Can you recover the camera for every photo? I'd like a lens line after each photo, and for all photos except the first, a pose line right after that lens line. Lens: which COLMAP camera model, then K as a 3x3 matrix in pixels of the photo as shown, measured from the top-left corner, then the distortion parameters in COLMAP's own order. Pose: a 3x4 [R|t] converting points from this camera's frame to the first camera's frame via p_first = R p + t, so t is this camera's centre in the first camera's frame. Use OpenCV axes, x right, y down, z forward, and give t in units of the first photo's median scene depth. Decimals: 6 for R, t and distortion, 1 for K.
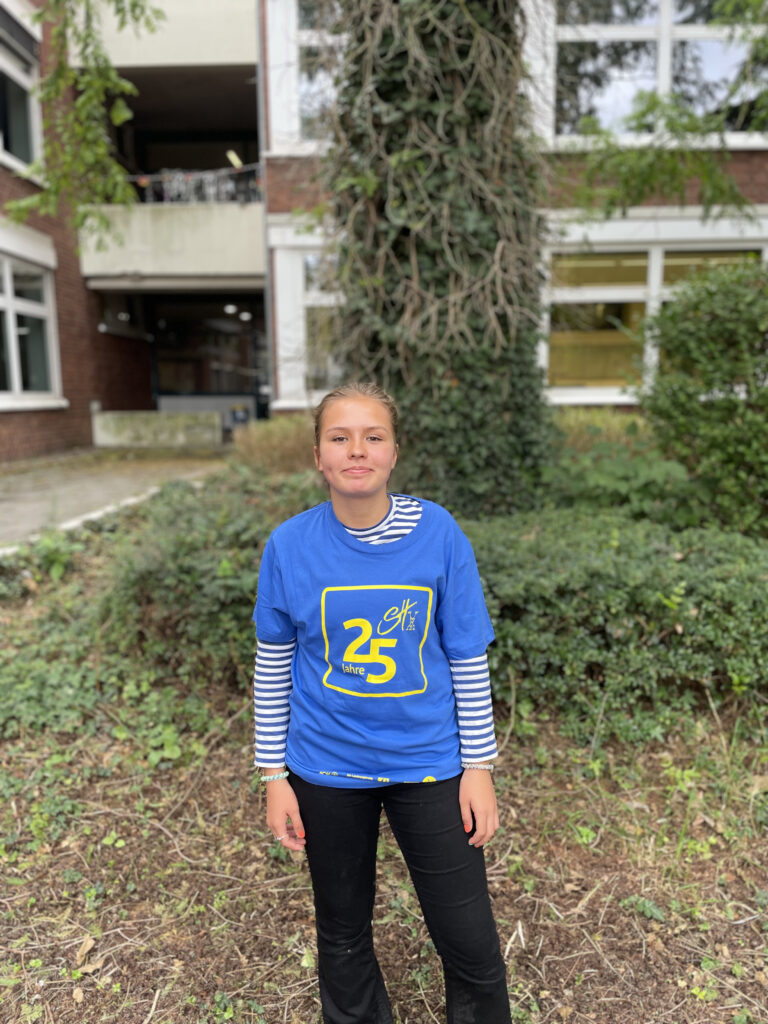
lens RADIAL K [[775.0, 0, 385.8], [0, 775.0, 513.8], [0, 0, 1]] dist [0.078995, -0.116174]
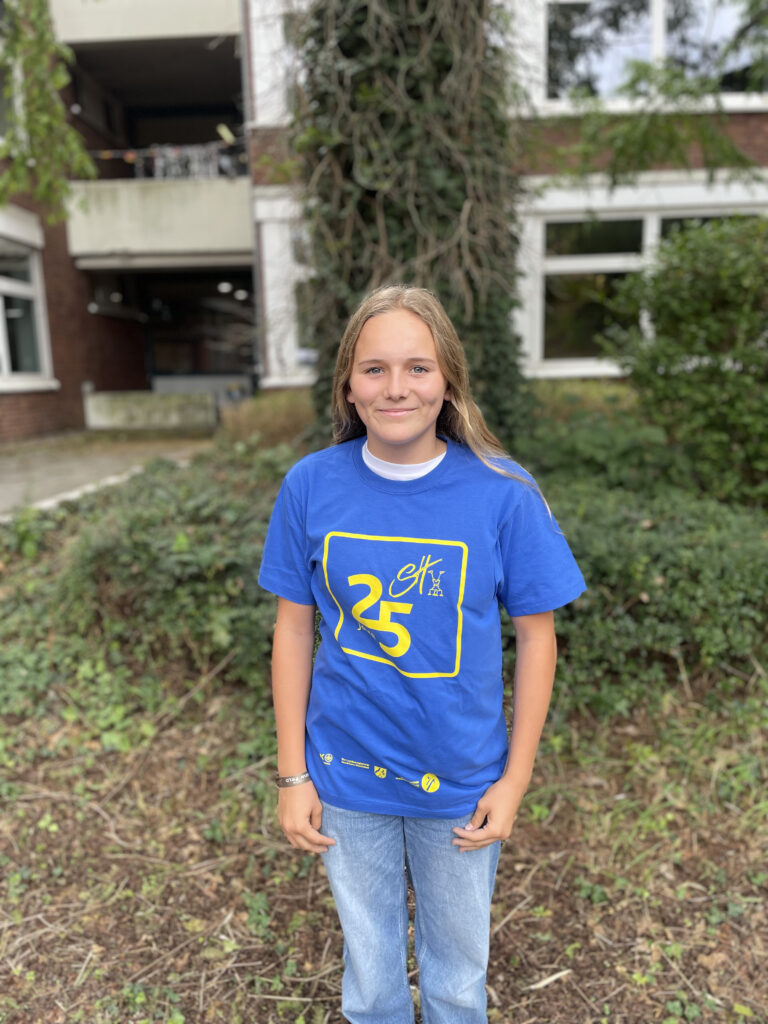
lens RADIAL K [[779.2, 0, 384.3], [0, 779.2, 509.5], [0, 0, 1]] dist [0.081419, -0.117893]
pose [[0.999838, -0.014482, -0.010691, 0.059808], [0.014691, 0.999699, 0.019667, 0.012233], [0.010403, -0.019821, 0.999749, 0.029711]]
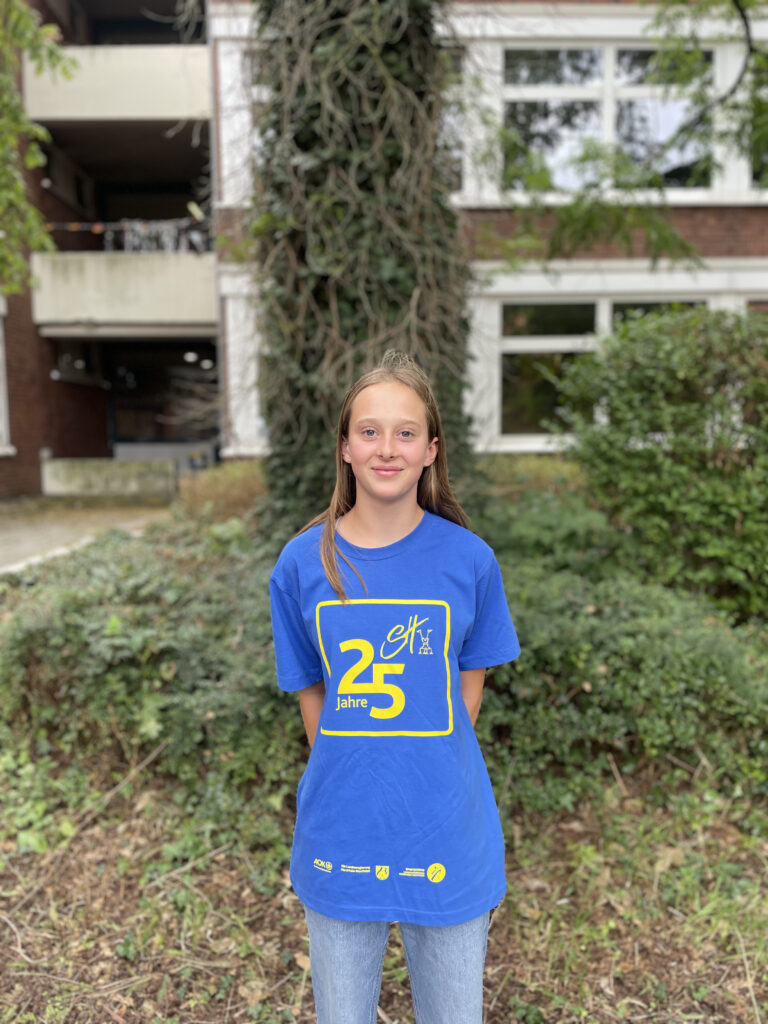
lens RADIAL K [[779.2, 0, 384.3], [0, 779.2, 509.5], [0, 0, 1]] dist [0.081419, -0.117893]
pose [[0.999382, -0.002278, 0.035077, 0.085262], [0.004591, 0.997809, -0.065999, -0.005807], [-0.034850, 0.066119, 0.997203, 0.041014]]
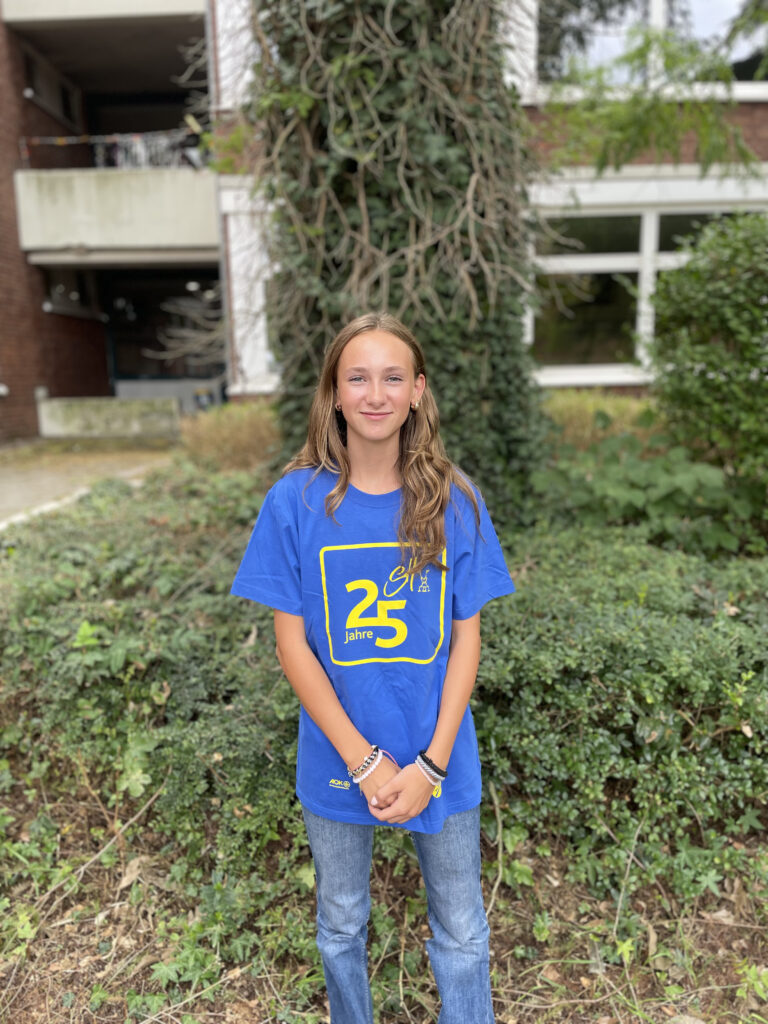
lens RADIAL K [[784.9, 0, 384.7], [0, 784.9, 513.2], [0, 0, 1]] dist [0.084386, -0.125500]
pose [[0.999679, -0.014893, 0.020501, 0.049083], [0.014465, 0.999678, 0.020855, -0.050053], [-0.020805, -0.020551, 0.999572, 0.287818]]
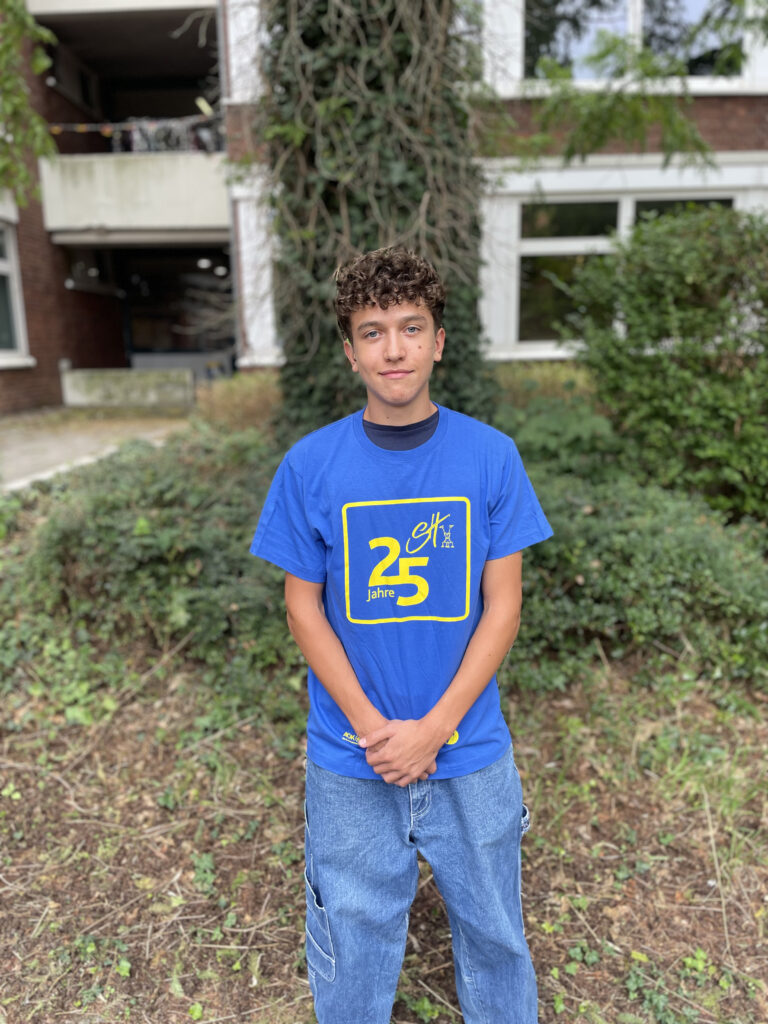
lens RADIAL K [[777.6, 0, 384.0], [0, 777.6, 511.8], [0, 0, 1]] dist [0.080708, -0.115960]
pose [[0.999901, -0.010437, 0.009452, 0.096729], [0.009939, 0.998633, 0.051314, 0.001970], [-0.009975, -0.051215, 0.998638, -0.009854]]
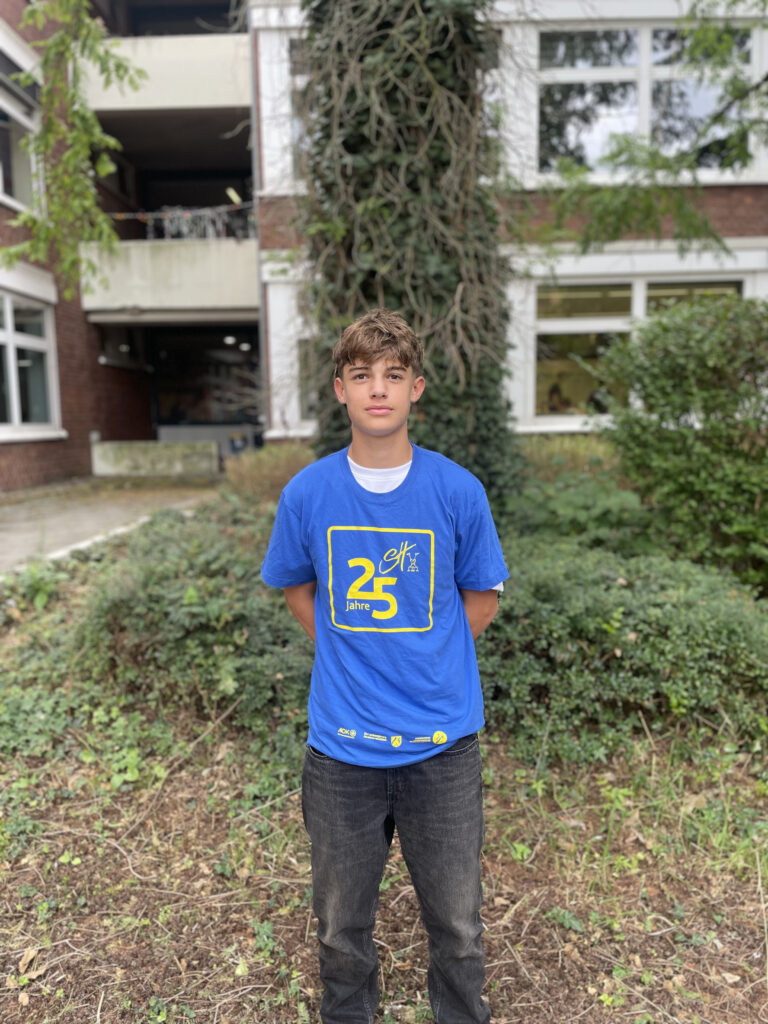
lens RADIAL K [[773.1, 0, 385.0], [0, 773.1, 511.4], [0, 0, 1]] dist [0.081205, -0.119199]
pose [[0.999967, -0.005705, -0.005864, 0.060151], [0.005488, 0.999325, -0.036317, -0.005525], [0.006068, 0.036284, 0.999323, -0.045330]]
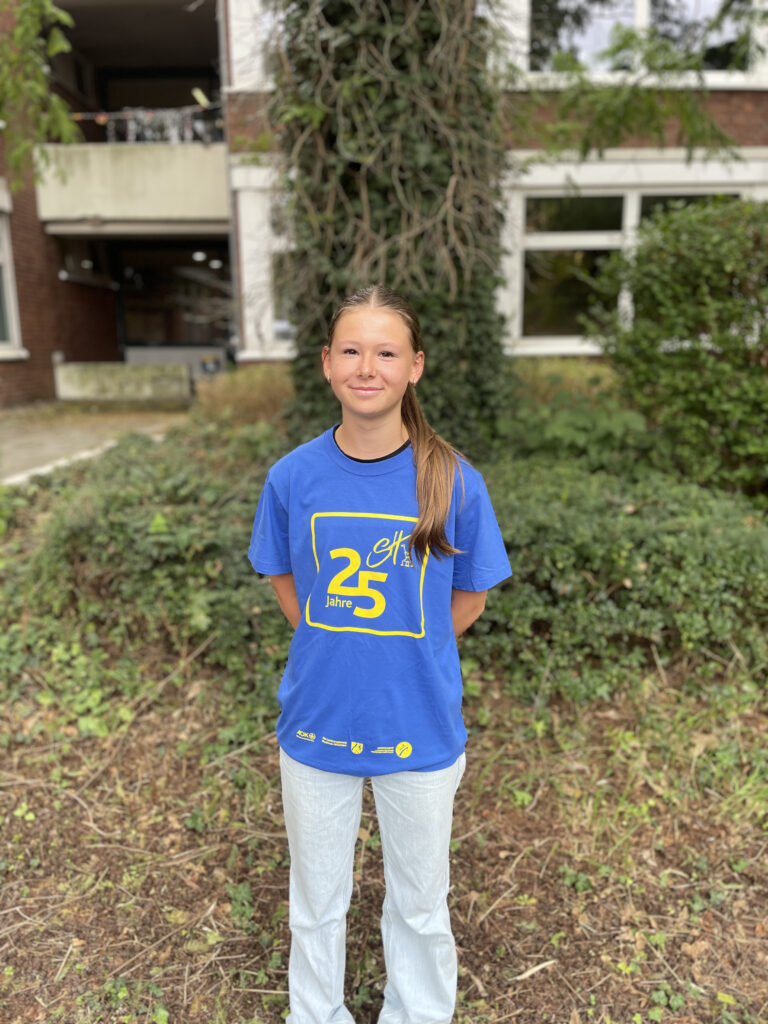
lens RADIAL K [[778.5, 0, 386.1], [0, 778.5, 507.9], [0, 0, 1]] dist [0.084134, -0.121022]
pose [[0.999699, -0.005399, 0.023920, 0.049232], [0.004178, 0.998700, 0.050805, 0.002567], [-0.024163, -0.050690, 0.998422, 0.042428]]
